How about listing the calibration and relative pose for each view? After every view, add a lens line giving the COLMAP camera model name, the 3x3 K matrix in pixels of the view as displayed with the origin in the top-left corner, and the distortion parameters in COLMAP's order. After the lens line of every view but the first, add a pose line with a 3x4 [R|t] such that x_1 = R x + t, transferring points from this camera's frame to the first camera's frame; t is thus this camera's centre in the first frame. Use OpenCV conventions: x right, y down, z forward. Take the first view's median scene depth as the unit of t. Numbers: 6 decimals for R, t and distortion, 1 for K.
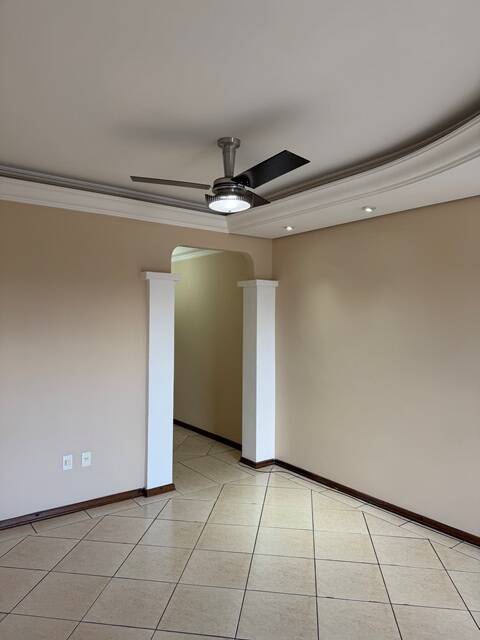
lens RADIAL K [[458.0, 0, 240.9], [0, 458.0, 318.1], [0, 0, 1]] dist [0.049253, -0.049921]
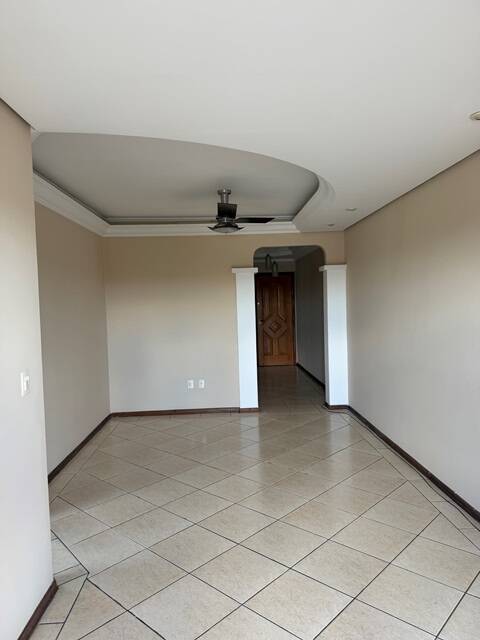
lens RADIAL K [[458.0, 0, 239.1], [0, 458.0, 321.6], [0, 0, 1]] dist [0.049253, -0.049921]
pose [[0.819653, 0.002204, -0.572857, 0.623616], [0.032244, 0.998230, 0.049976, 0.002161], [0.571953, -0.059434, 0.818131, -0.228497]]
